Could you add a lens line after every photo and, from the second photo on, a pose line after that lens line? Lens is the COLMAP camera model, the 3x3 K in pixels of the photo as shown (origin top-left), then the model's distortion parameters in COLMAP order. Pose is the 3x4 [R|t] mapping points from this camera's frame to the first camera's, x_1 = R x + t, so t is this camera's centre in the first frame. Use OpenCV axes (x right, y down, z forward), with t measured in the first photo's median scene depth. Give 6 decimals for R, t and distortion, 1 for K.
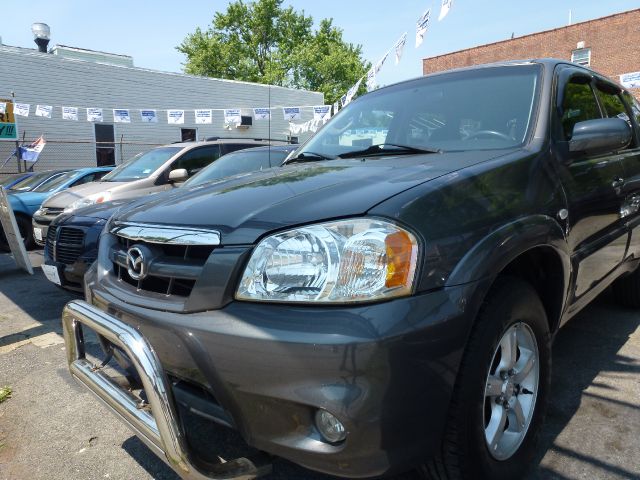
lens RADIAL K [[462.4, 0, 320.0], [0, 462.4, 240.0], [0, 0, 1]] dist [-0.064161, 0.030379]
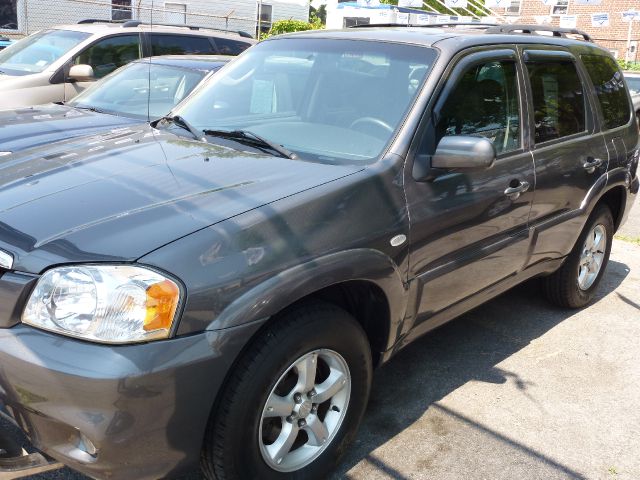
lens RADIAL K [[601.3, 0, 320.0], [0, 601.3, 240.0], [0, 0, 1]] dist [-0.012134, 0.000224]
pose [[0.995343, 0.087987, 0.039389, 0.193358], [-0.093324, 0.981877, 0.164951, -0.156337], [-0.024161, -0.167859, 0.985515, -0.167307]]
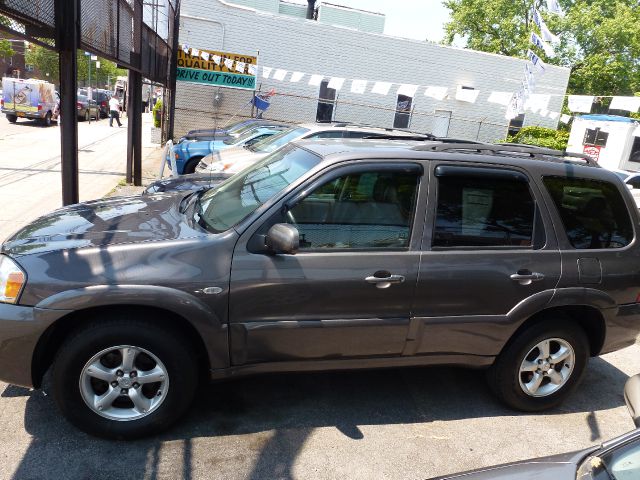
lens RADIAL K [[462.4, 0, 320.0], [0, 462.4, 240.0], [0, 0, 1]] dist [-0.064161, 0.030379]
pose [[0.840097, 0.261784, -0.475086, 0.869081], [-0.212787, 0.964680, 0.155290, -0.296100], [0.498959, -0.029367, 0.866128, -0.017754]]
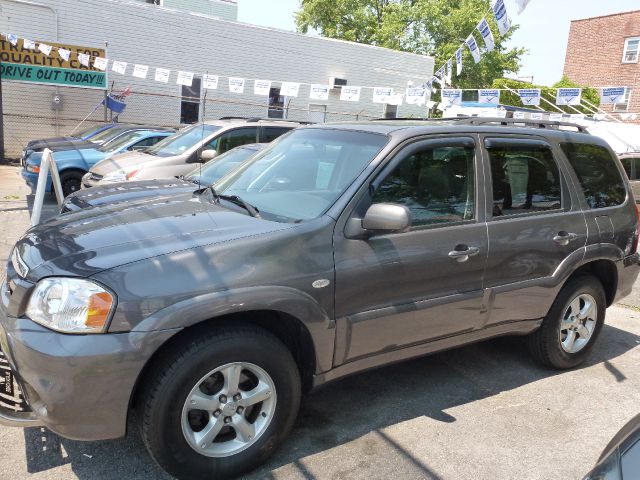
lens RADIAL K [[514.2, 0, 323.3], [0, 514.2, 240.9], [0, 0, 1]] dist [-0.031708, 0.014042]
pose [[0.967218, 0.143610, -0.209441, 0.498641], [-0.129827, 0.988448, 0.078205, -0.171283], [0.218253, -0.048450, 0.974689, -0.212725]]
